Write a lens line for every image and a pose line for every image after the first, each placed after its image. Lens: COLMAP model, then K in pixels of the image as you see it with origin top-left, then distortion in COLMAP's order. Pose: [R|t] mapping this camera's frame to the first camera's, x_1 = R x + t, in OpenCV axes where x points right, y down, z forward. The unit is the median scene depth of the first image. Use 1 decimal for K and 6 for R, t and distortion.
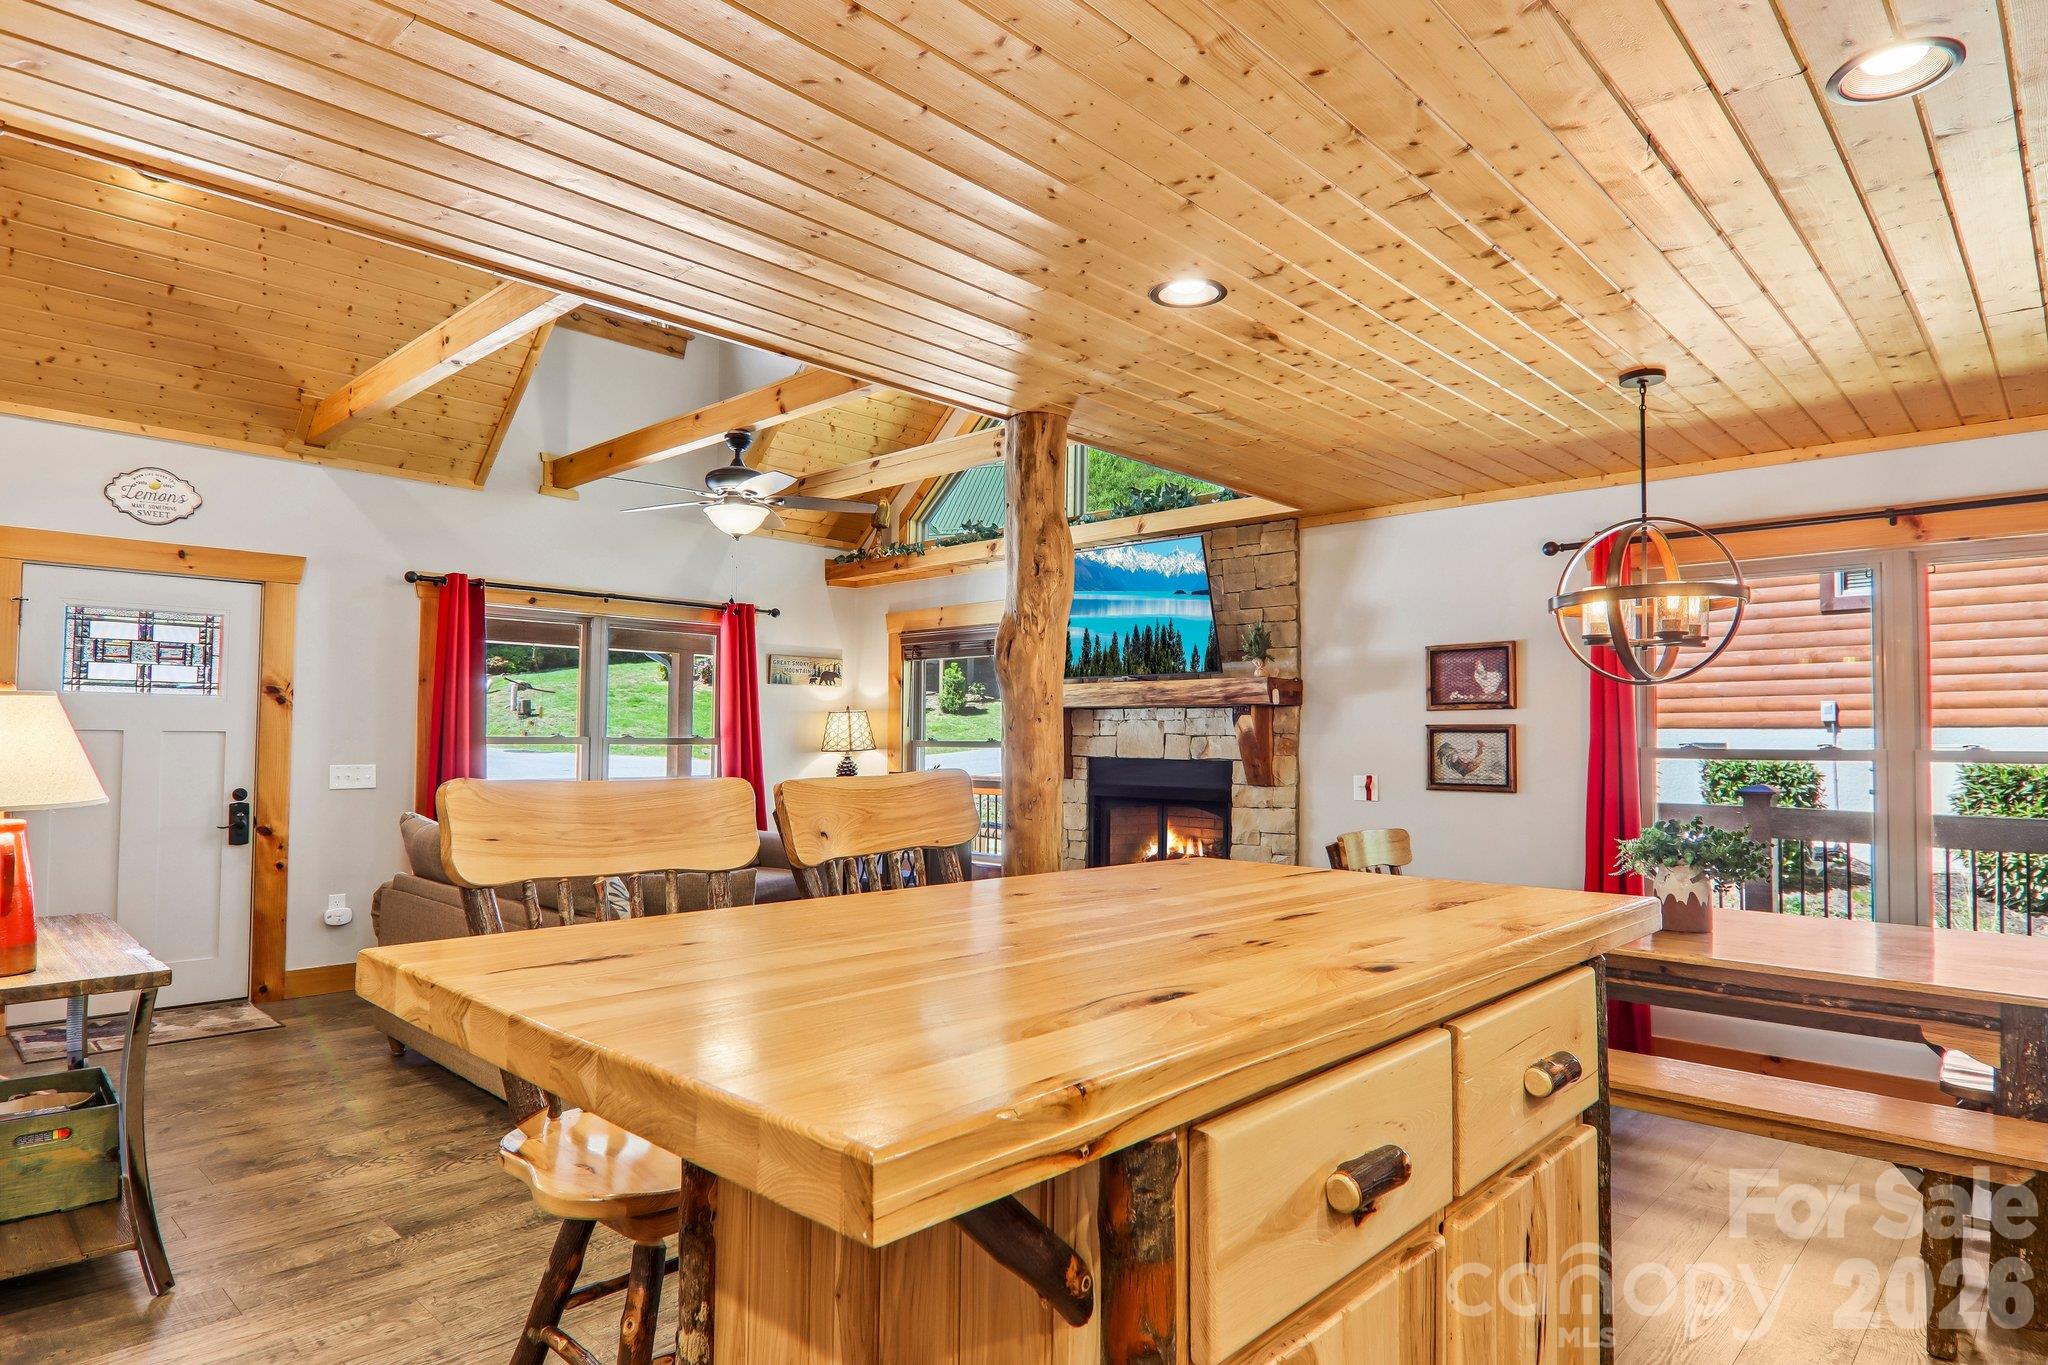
lens RADIAL K [[1138.9, 0, 1026.3], [0, 1138.9, 701.6], [0, 0, 1]] dist [0.007652, -0.021132]
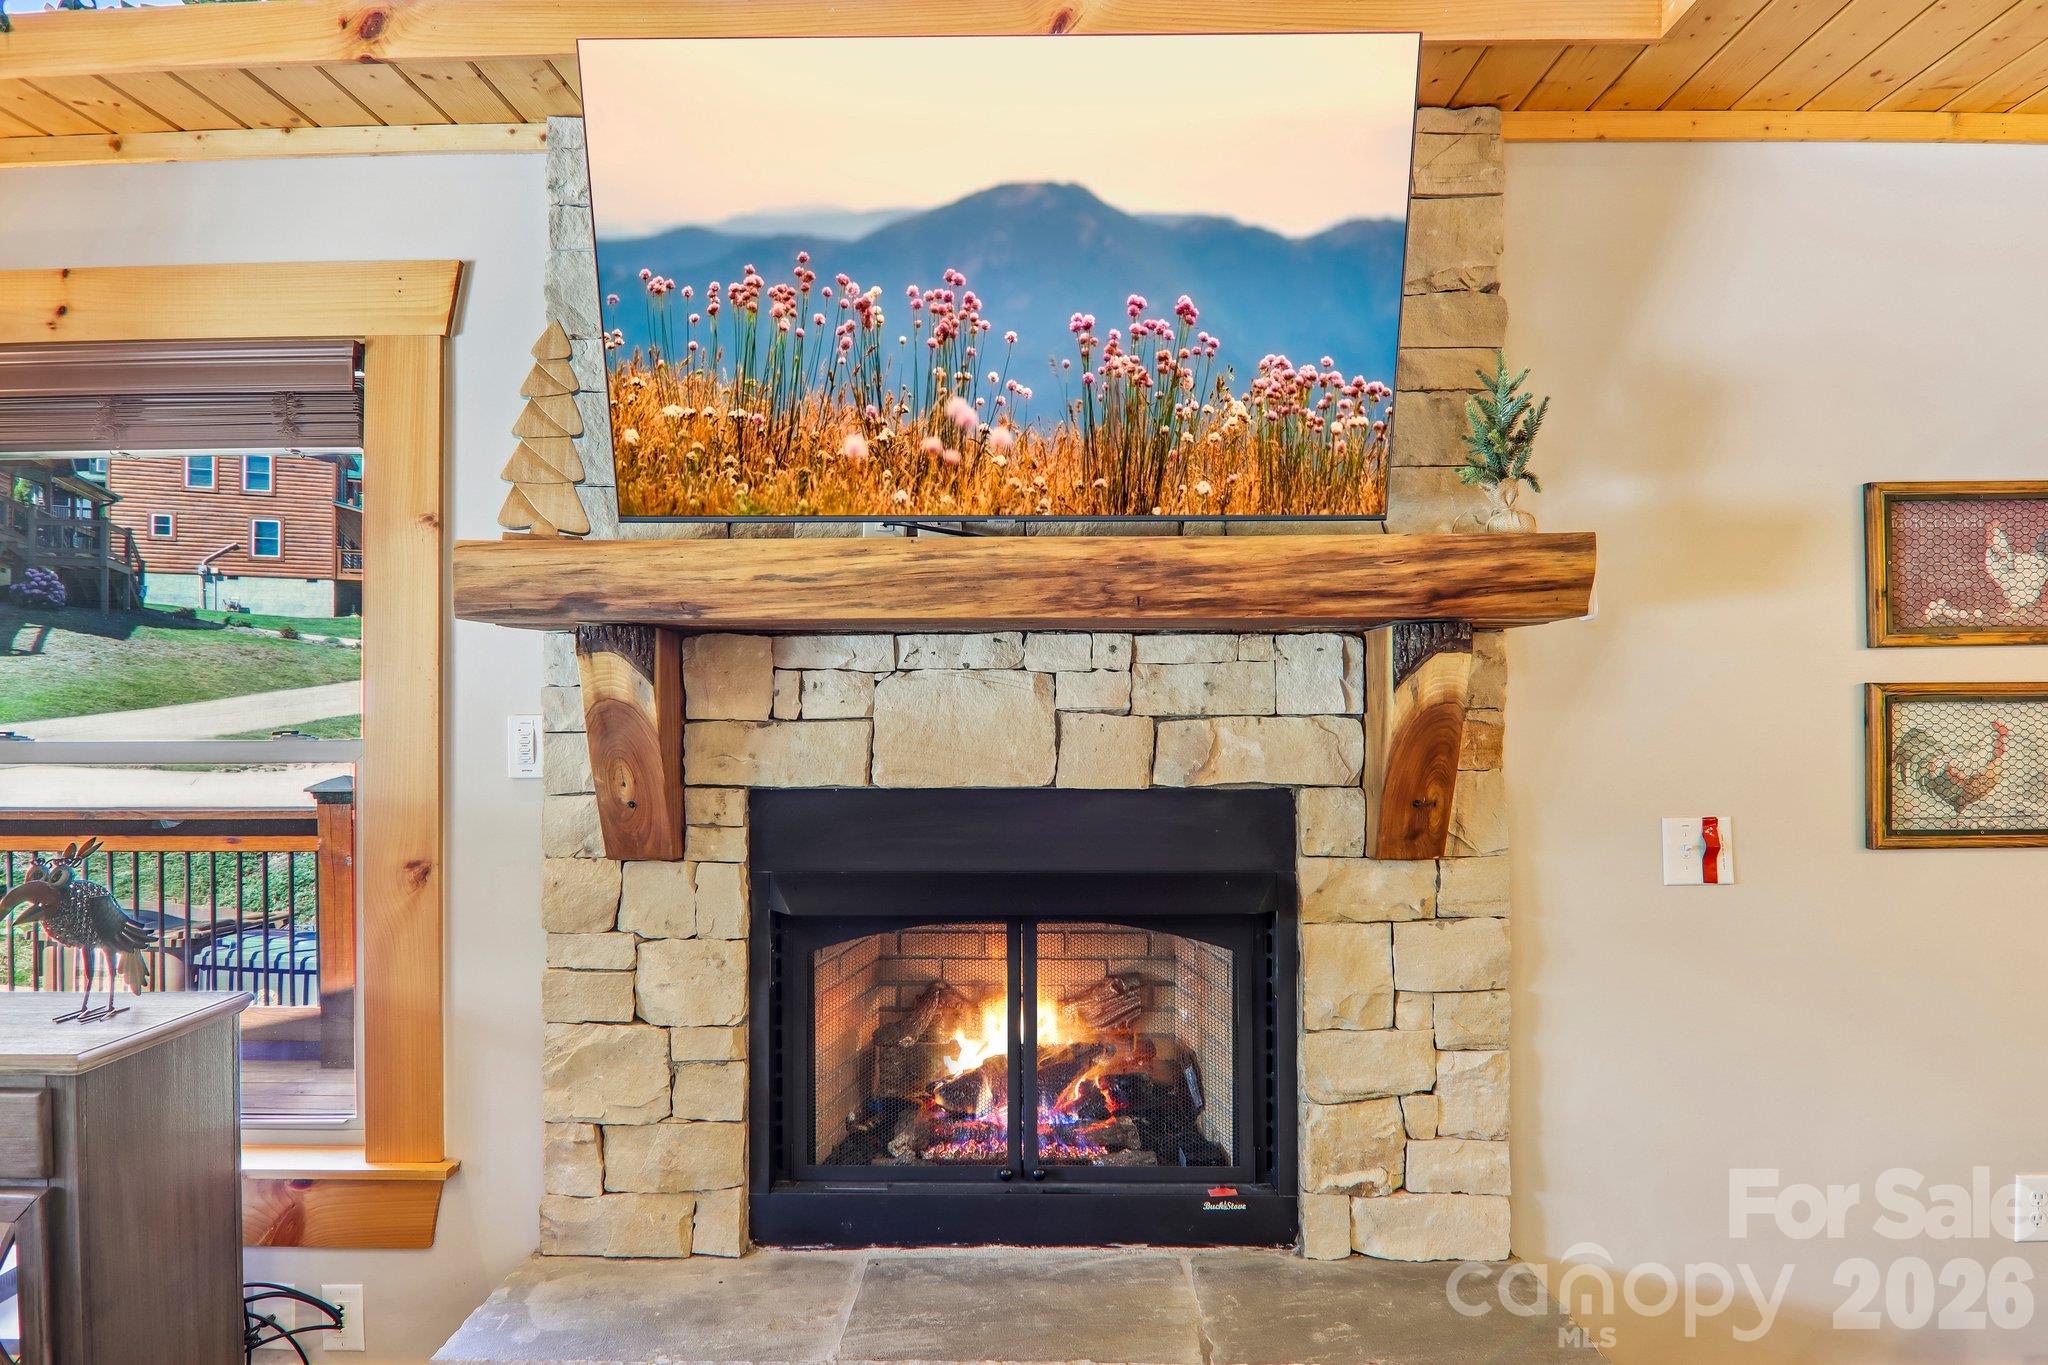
lens RADIAL K [[1155.3, 0, 1025.5], [0, 1155.3, 696.0], [0, 0, 1]] dist [-0.000189, -0.017511]
pose [[0.737561, -0.003634, 0.675271, -0.121098], [-0.012568, 0.999738, 0.019107, 0.019559], [-0.675164, -0.022580, 0.737322, 0.848172]]
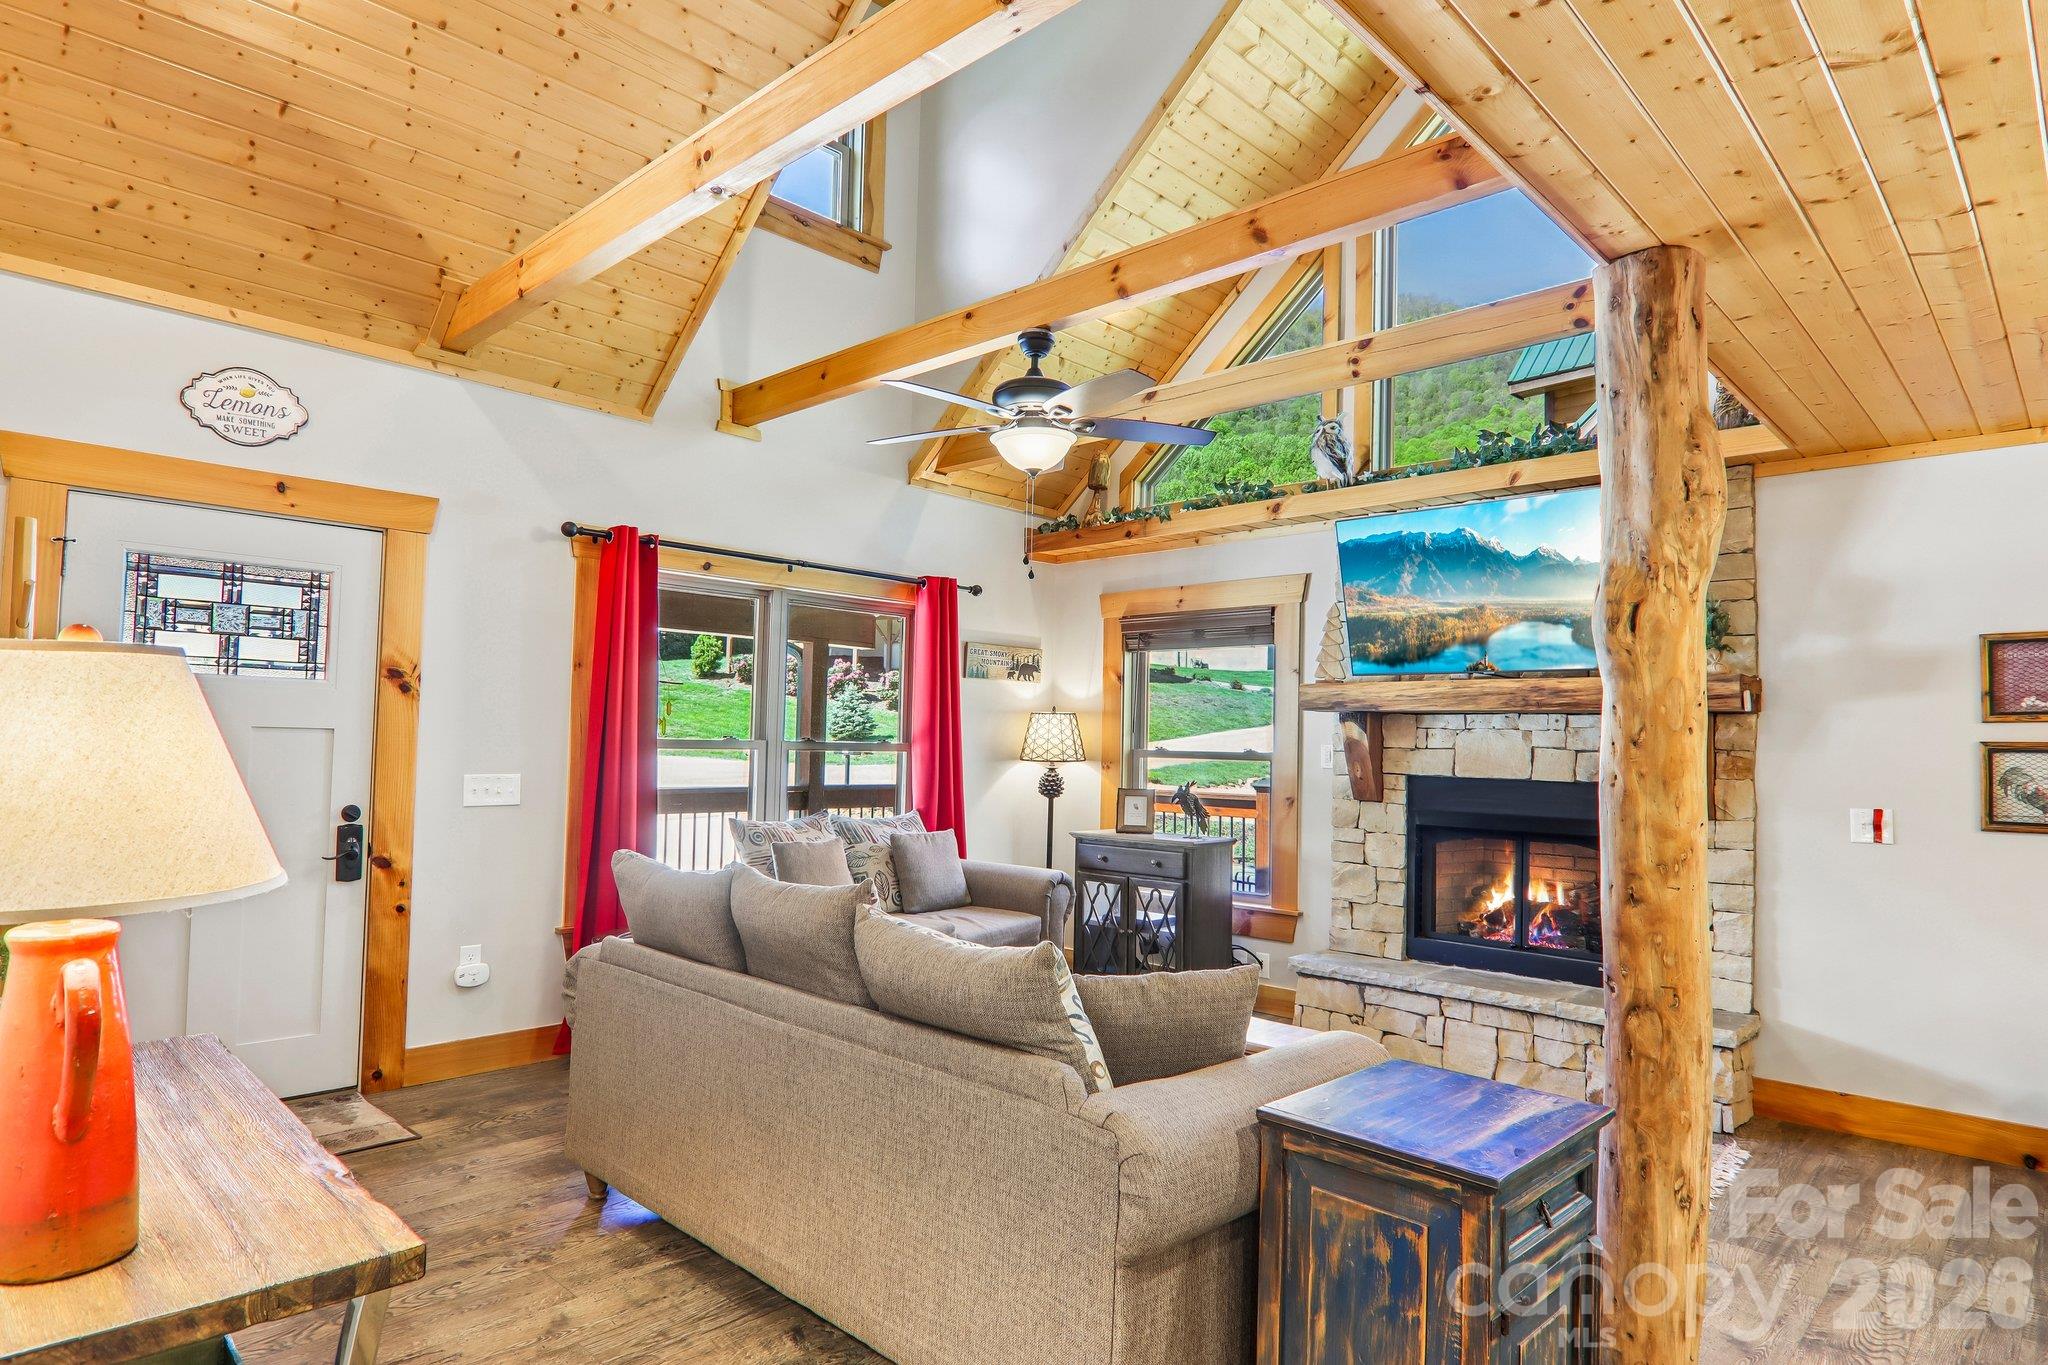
lens RADIAL K [[1138.9, 0, 1026.3], [0, 1138.9, 701.6], [0, 0, 1]] dist [0.007652, -0.021132]
pose [[0.999879, 0.013449, -0.007859, -0.239137], [-0.013475, 0.999904, -0.003251, 0.004881], [0.007814, 0.003357, 0.999964, 0.252121]]
